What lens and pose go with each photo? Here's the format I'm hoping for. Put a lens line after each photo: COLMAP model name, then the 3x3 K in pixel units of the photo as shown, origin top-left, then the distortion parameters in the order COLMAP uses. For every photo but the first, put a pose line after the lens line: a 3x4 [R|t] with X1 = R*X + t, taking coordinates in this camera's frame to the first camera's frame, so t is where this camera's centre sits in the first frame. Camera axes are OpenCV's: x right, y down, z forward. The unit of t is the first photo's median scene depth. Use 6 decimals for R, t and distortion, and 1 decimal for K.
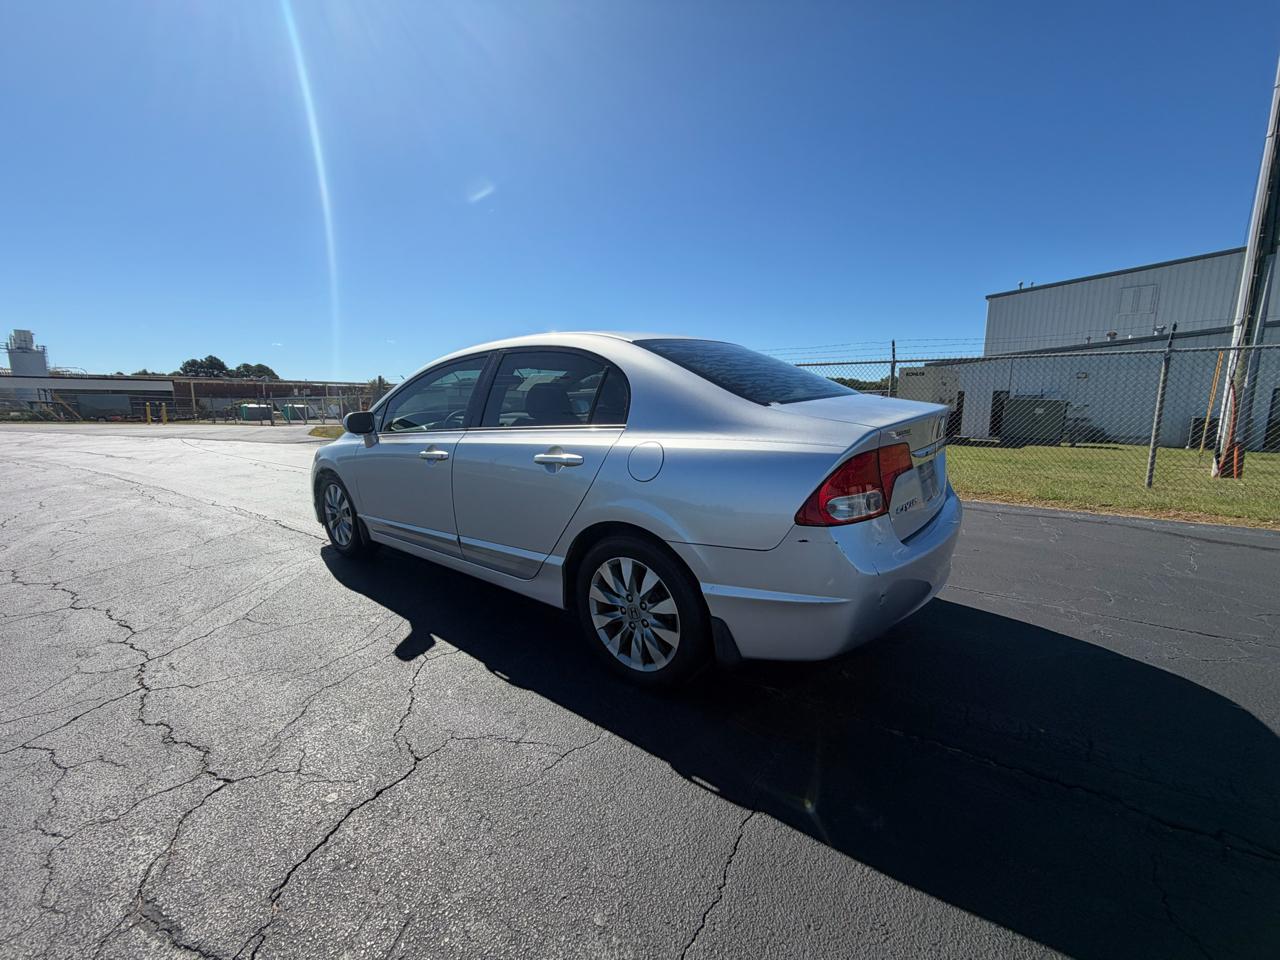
lens RADIAL K [[509.7, 0, 633.9], [0, 509.7, 485.1], [0, 0, 1]] dist [-0.000330, -0.000499]
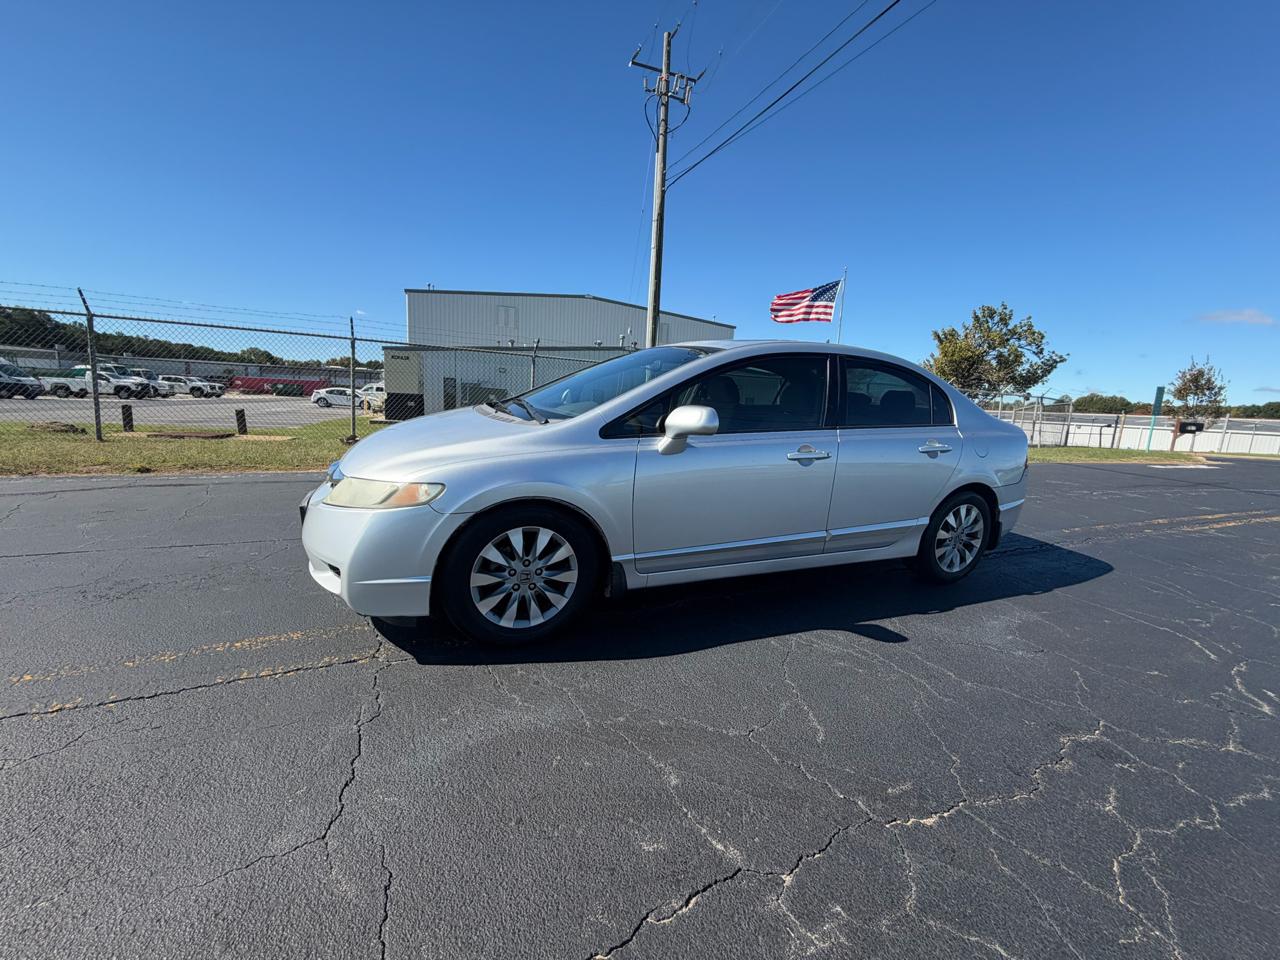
lens RADIAL K [[509.7, 0, 633.8], [0, 509.7, 482.9], [0, 0, 1]] dist [-0.000330, -0.000499]
pose [[0.452930, -0.120133, 0.883415, -1.207317], [0.088390, 0.992049, 0.089588, -0.105422], [-0.887154, 0.037507, 0.459948, 0.734842]]
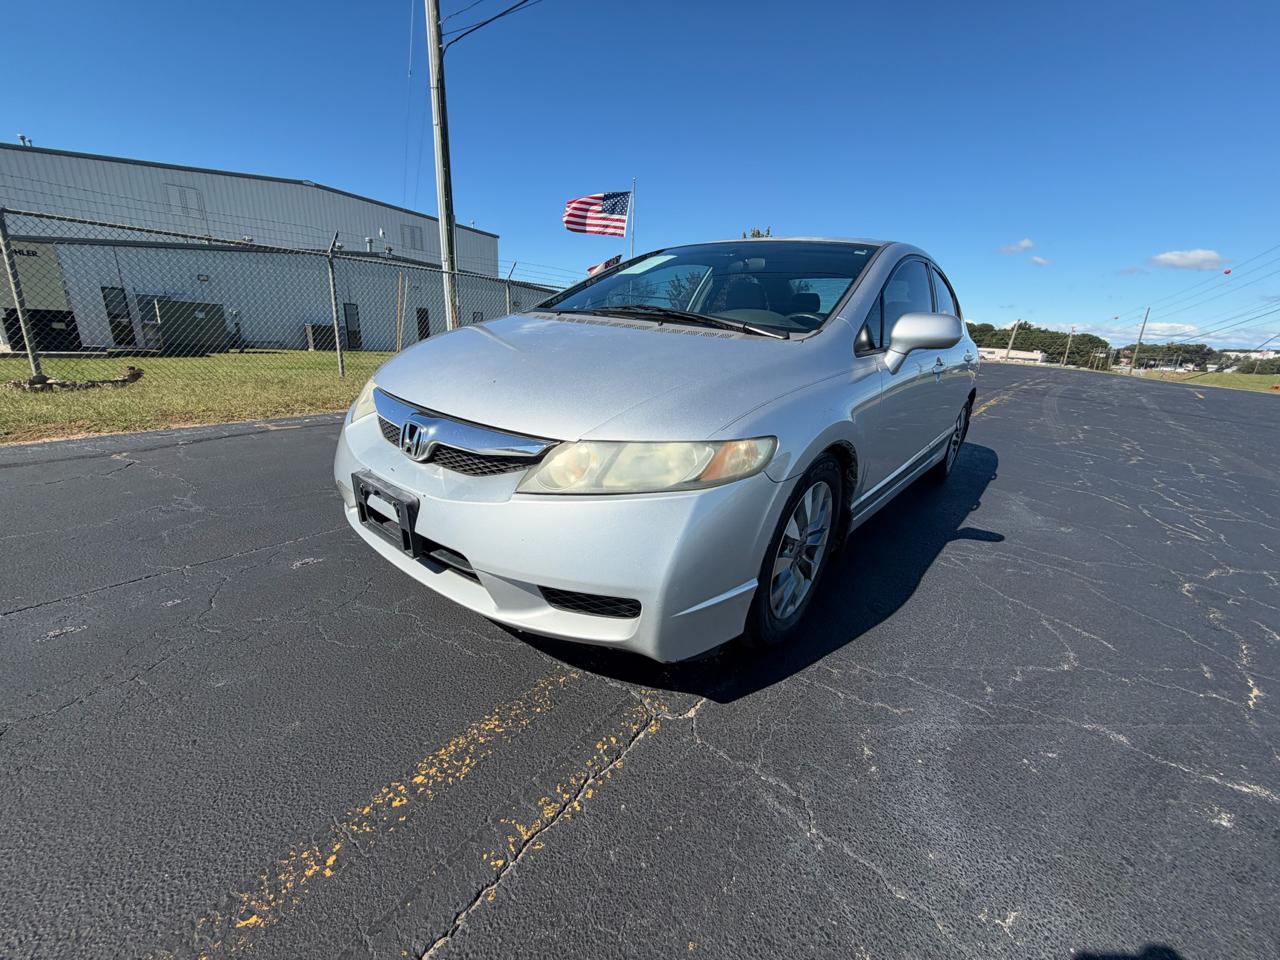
lens RADIAL K [[509.7, 0, 633.9], [0, 509.7, 483.1], [0, 0, 1]] dist [-0.000330, -0.000499]
pose [[0.008152, -0.284957, 0.958506, -1.154845], [0.114877, 0.952458, 0.282182, -0.159420], [-0.993346, 0.107810, 0.040499, 1.321822]]
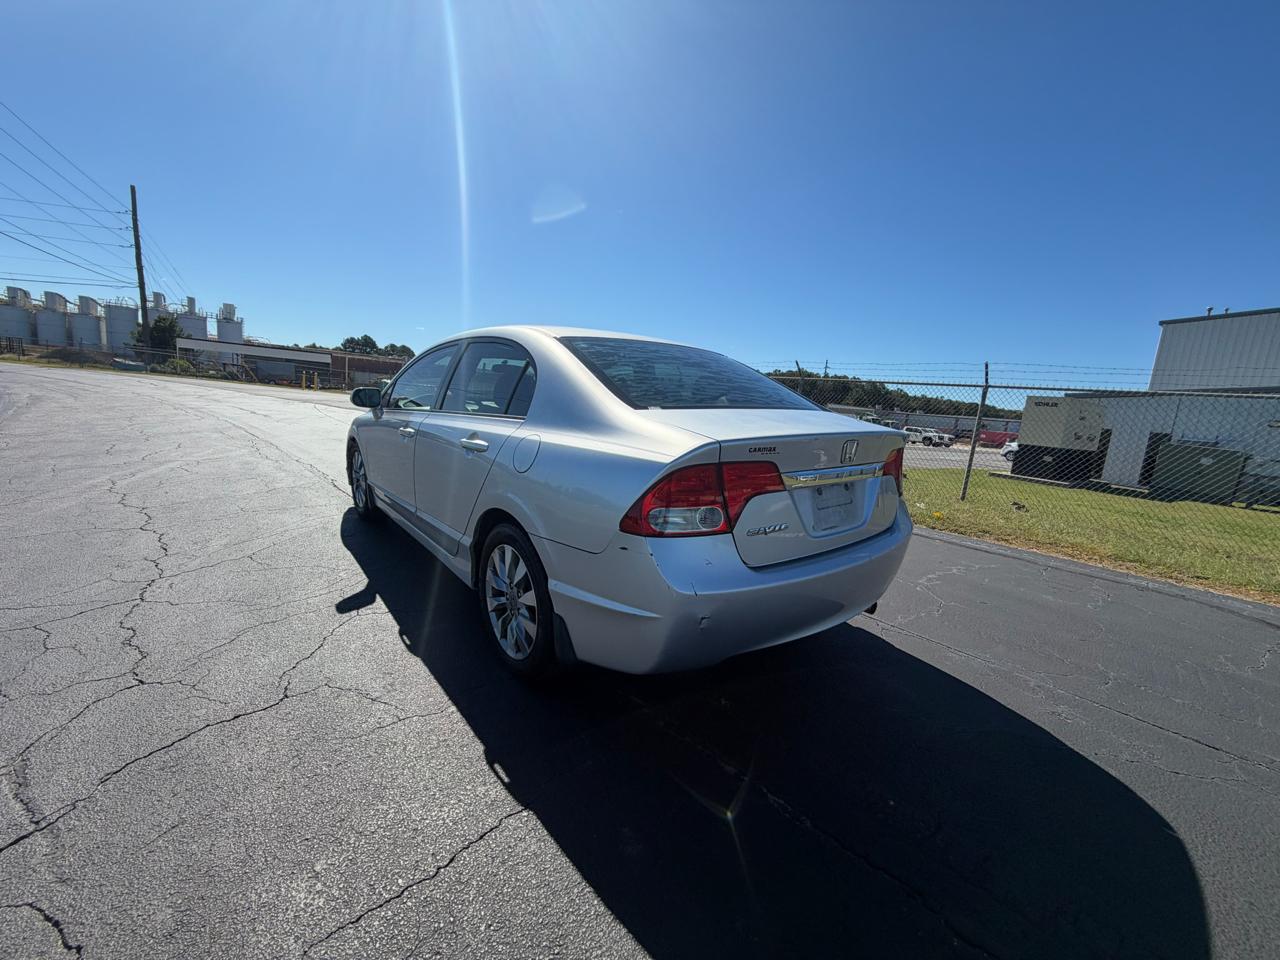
lens RADIAL K [[509.7, 0, 633.1], [0, 509.7, 484.6], [0, 0, 1]] dist [-0.000330, -0.000499]
pose [[0.975191, 0.117071, -0.187873, 0.252557], [-0.117990, 0.992995, 0.006322, -0.009681], [0.187297, 0.016002, 0.982173, 0.022489]]
